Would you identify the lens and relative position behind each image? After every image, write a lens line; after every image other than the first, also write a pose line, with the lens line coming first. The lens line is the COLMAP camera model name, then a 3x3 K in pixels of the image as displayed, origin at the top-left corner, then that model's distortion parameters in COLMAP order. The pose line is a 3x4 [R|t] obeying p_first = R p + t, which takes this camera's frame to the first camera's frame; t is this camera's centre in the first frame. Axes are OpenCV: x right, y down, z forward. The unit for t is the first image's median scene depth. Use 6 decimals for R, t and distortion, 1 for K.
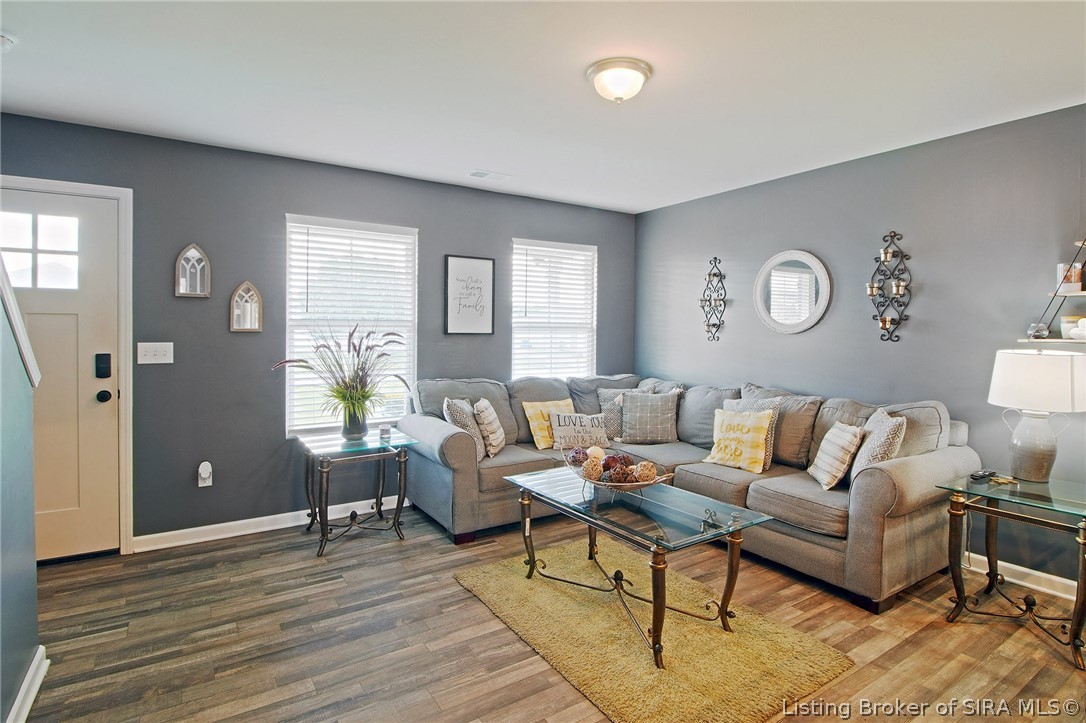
lens RADIAL K [[555.0, 0, 545.1], [0, 555.0, 332.8], [0, 0, 1]] dist [-0.003674, -0.001292]
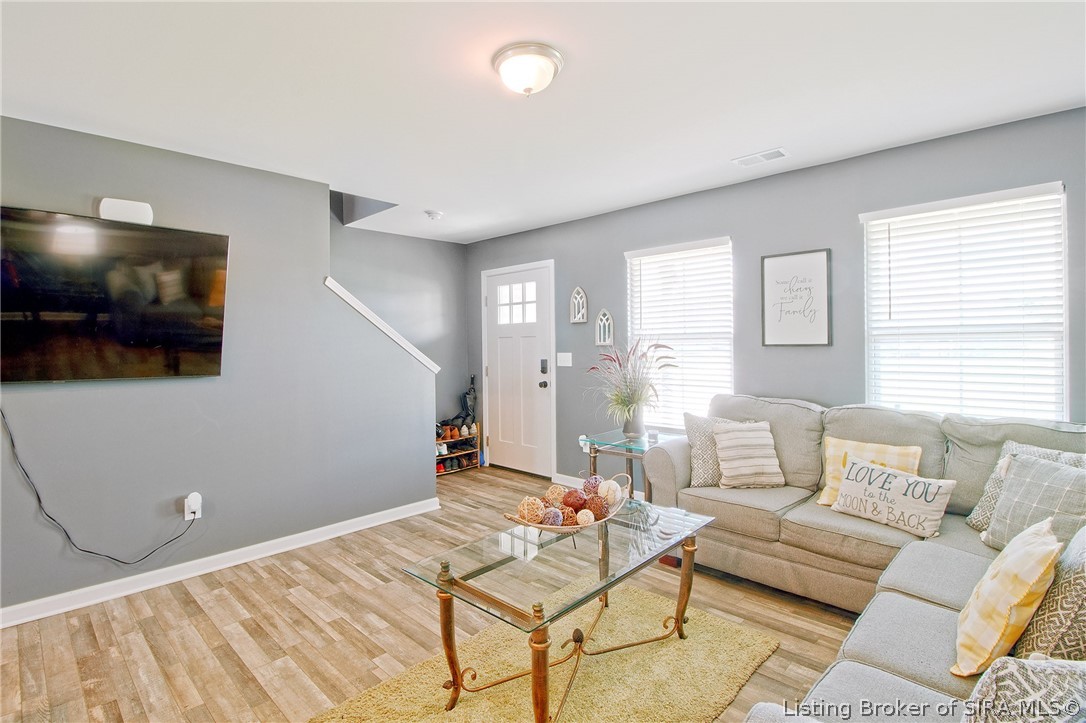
lens RADIAL K [[514.2, 0, 549.9], [0, 514.2, 341.8], [0, 0, 1]] dist [-0.000907, -0.001225]
pose [[0.241630, -0.012456, -0.970289, 0.709837], [0.012636, 0.999873, -0.009689, -0.000826], [0.970286, -0.009920, 0.241757, 0.615987]]
